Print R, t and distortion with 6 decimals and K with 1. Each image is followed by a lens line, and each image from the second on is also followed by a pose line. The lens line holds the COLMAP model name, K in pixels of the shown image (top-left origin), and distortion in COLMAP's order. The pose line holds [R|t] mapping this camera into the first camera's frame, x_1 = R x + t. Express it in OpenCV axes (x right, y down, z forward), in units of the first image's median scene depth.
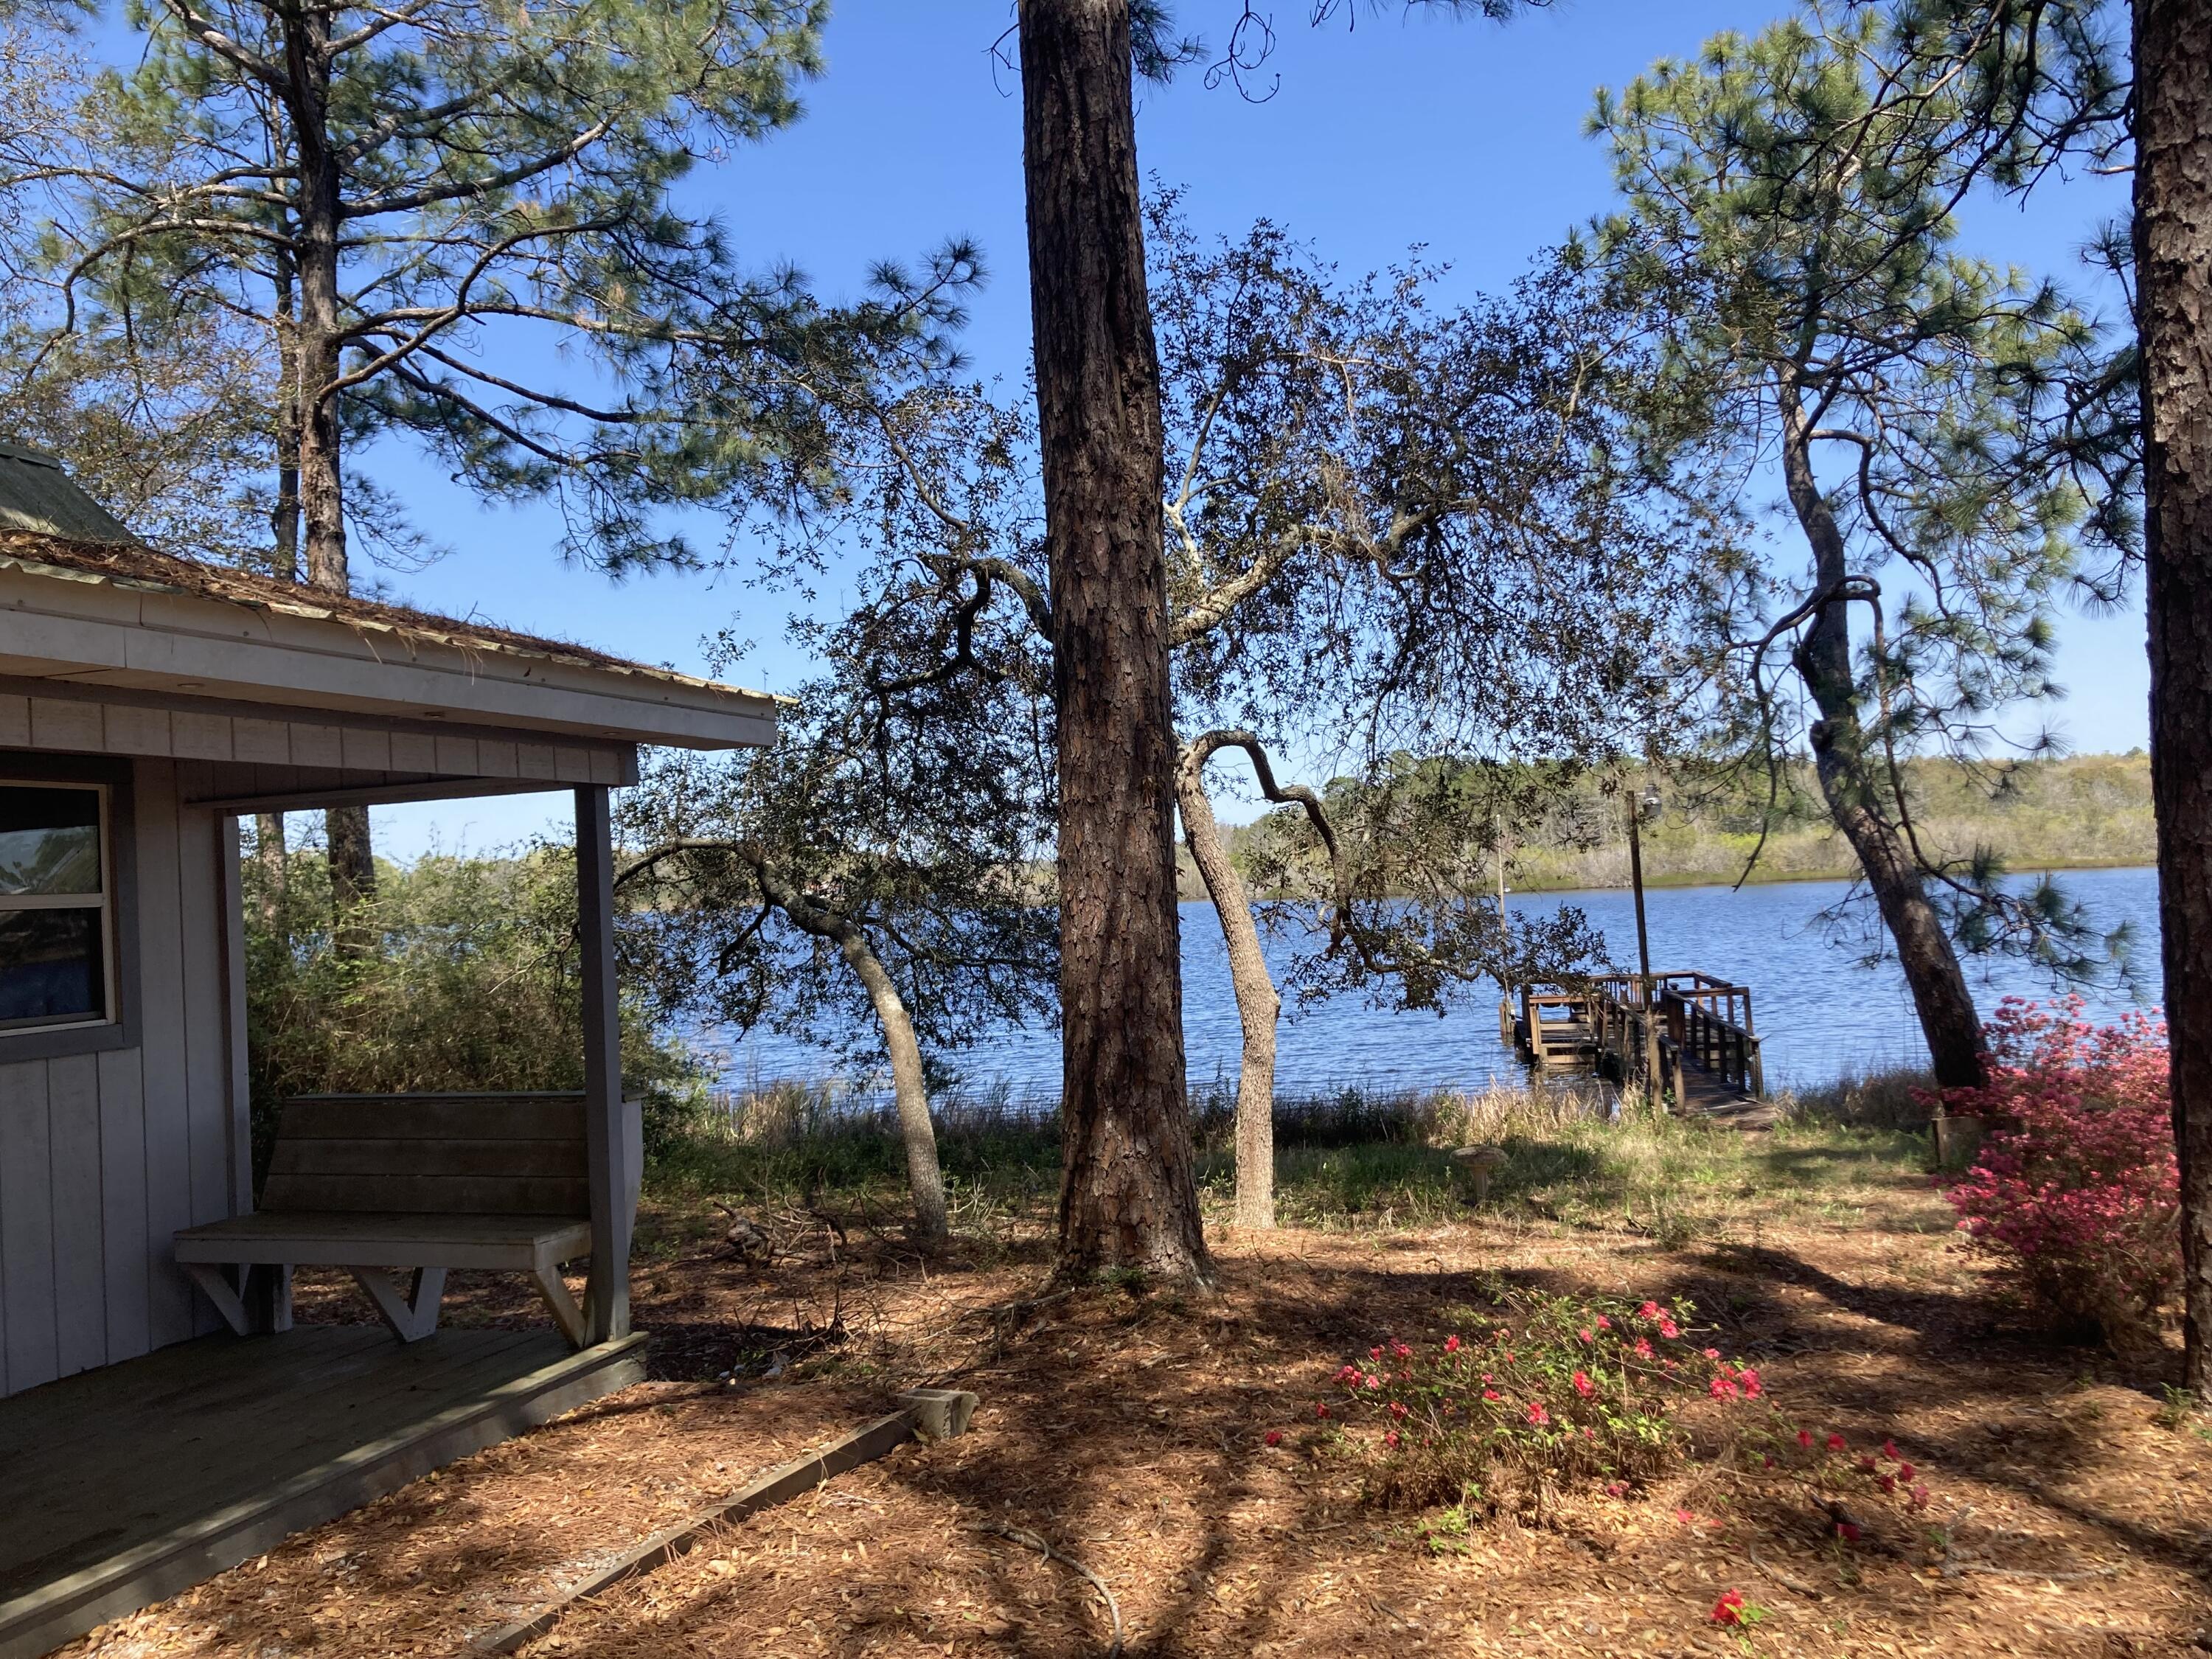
lens RADIAL K [[1807.0, 0, 1127.2], [0, 1807.0, 844.7], [0, 0, 1]] dist [0.050890, -0.061006]
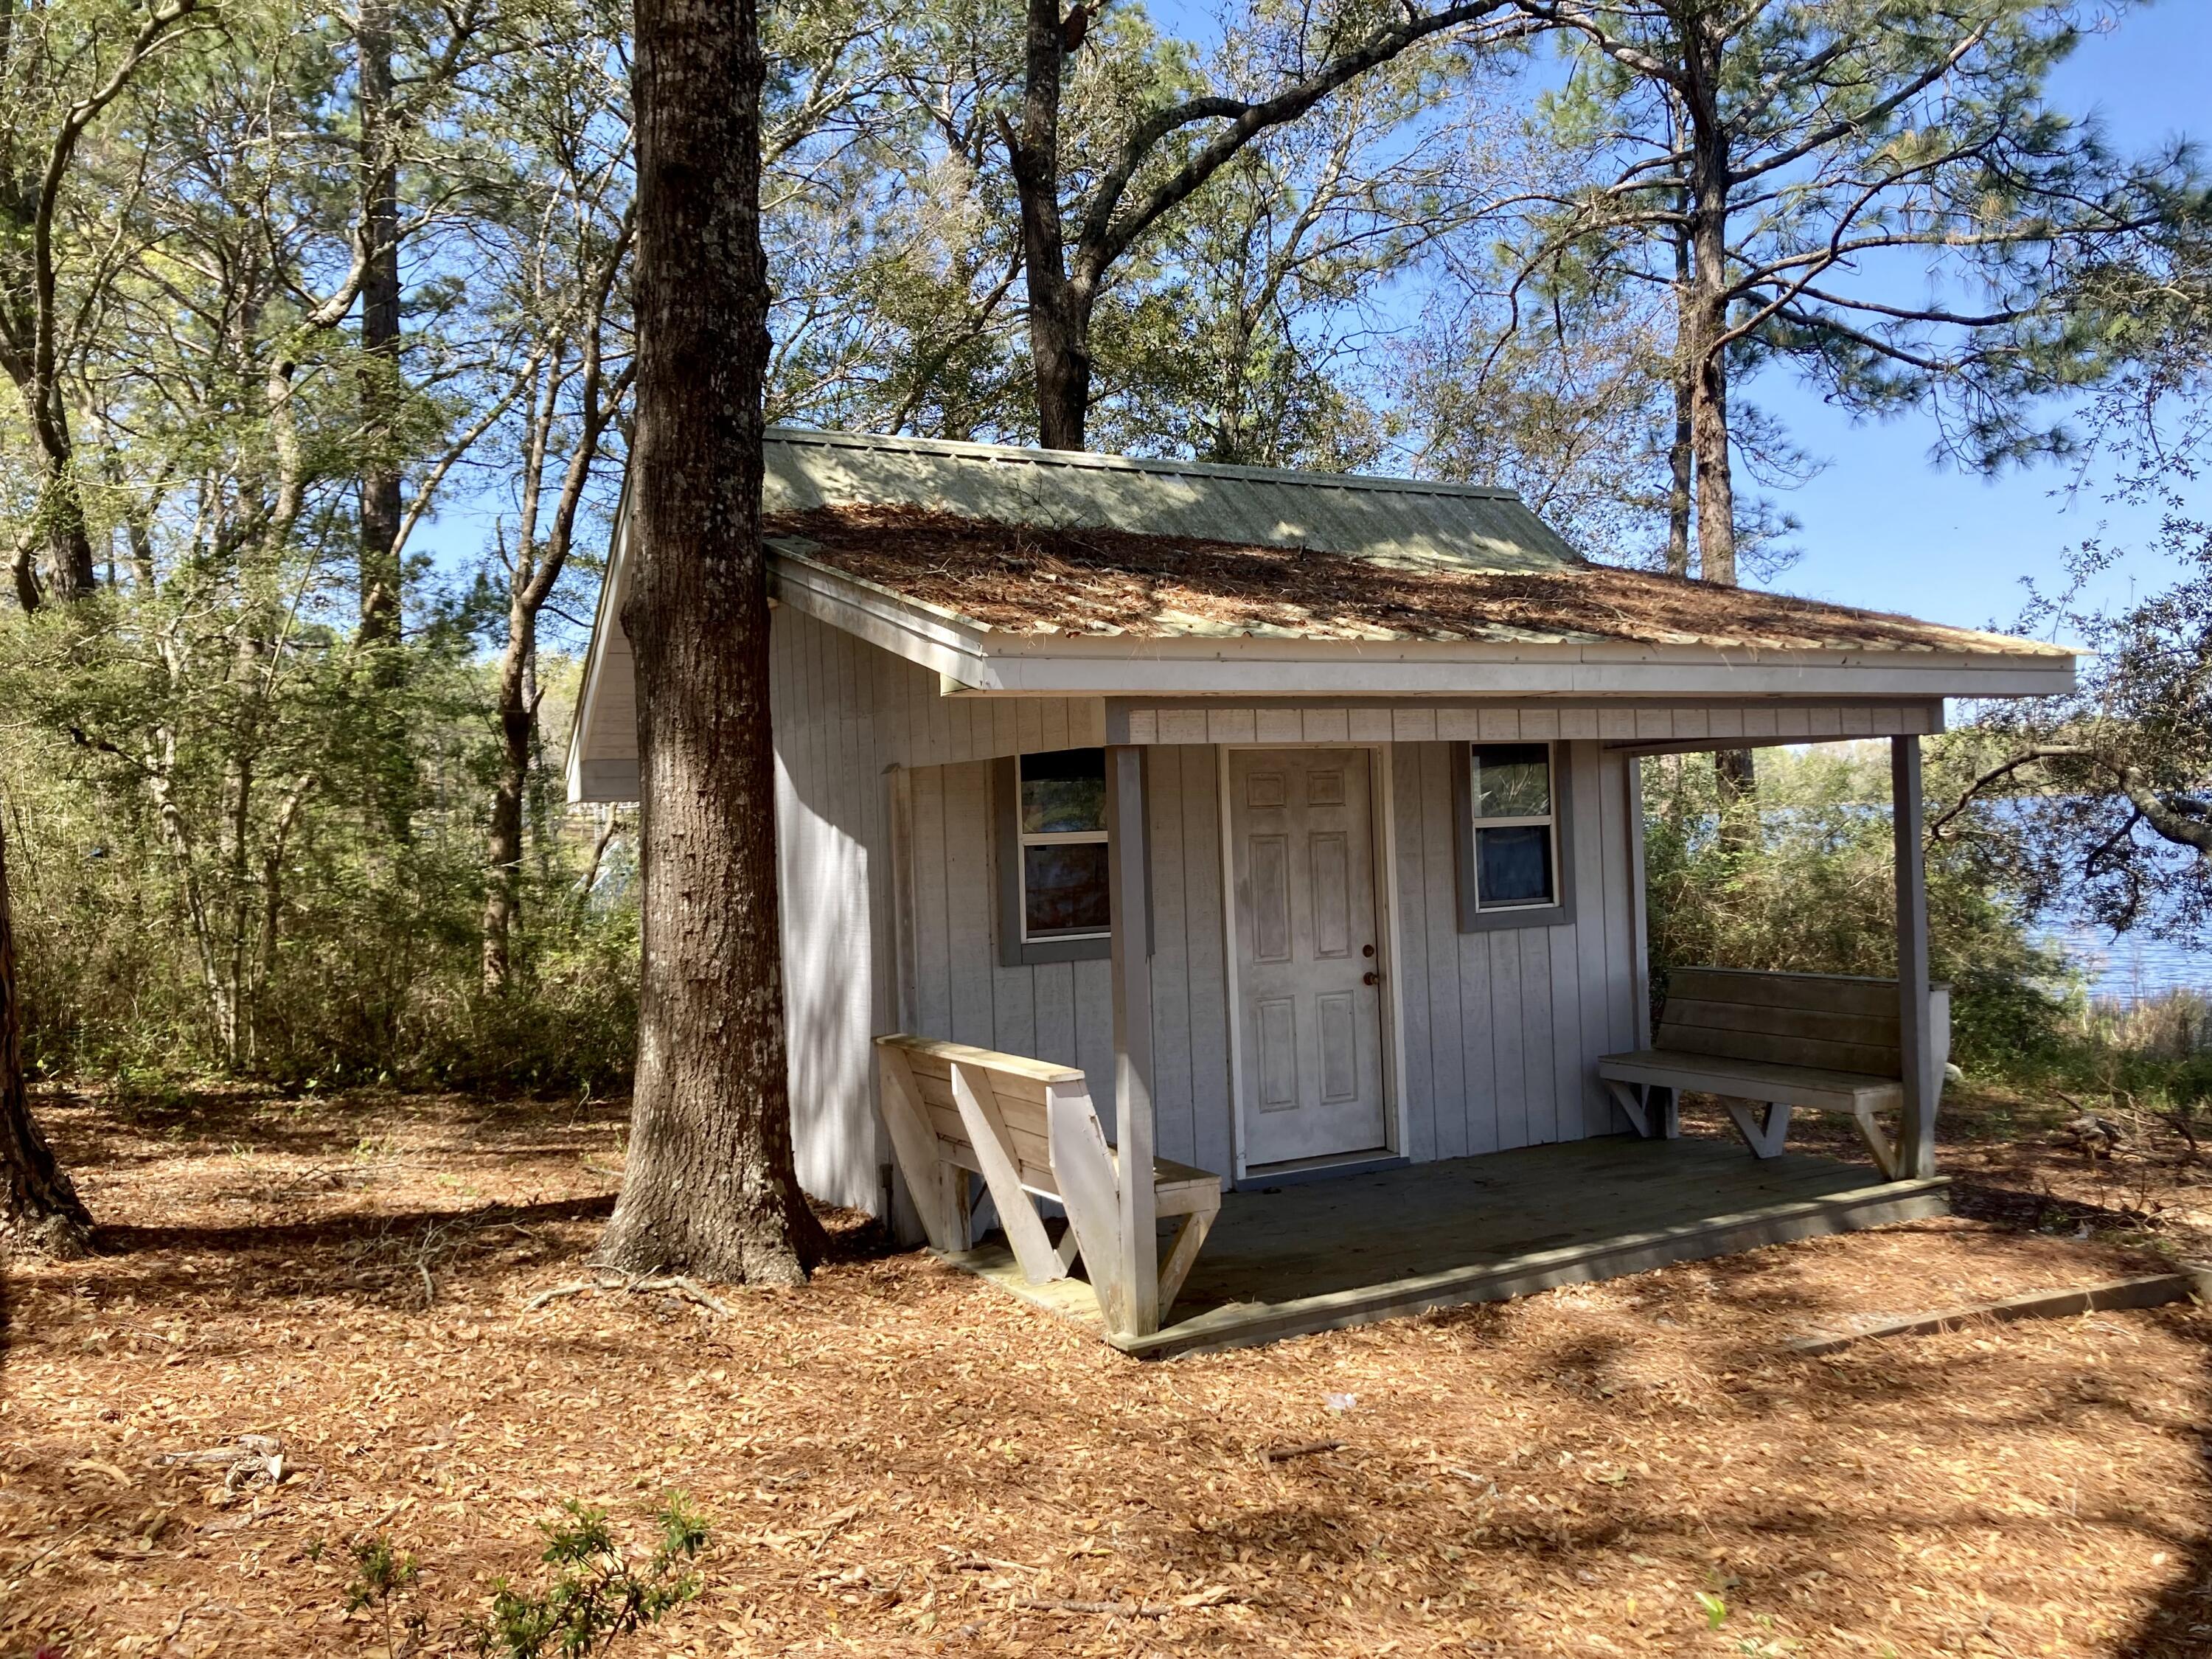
lens RADIAL K [[1807.0, 0, 1127.2], [0, 1807.0, 844.7], [0, 0, 1]] dist [0.050890, -0.061006]
pose [[0.745172, 0.025500, -0.666384, 0.049391], [0.017758, 0.998156, 0.058054, -0.013705], [0.666635, -0.055094, 0.743345, -0.099255]]
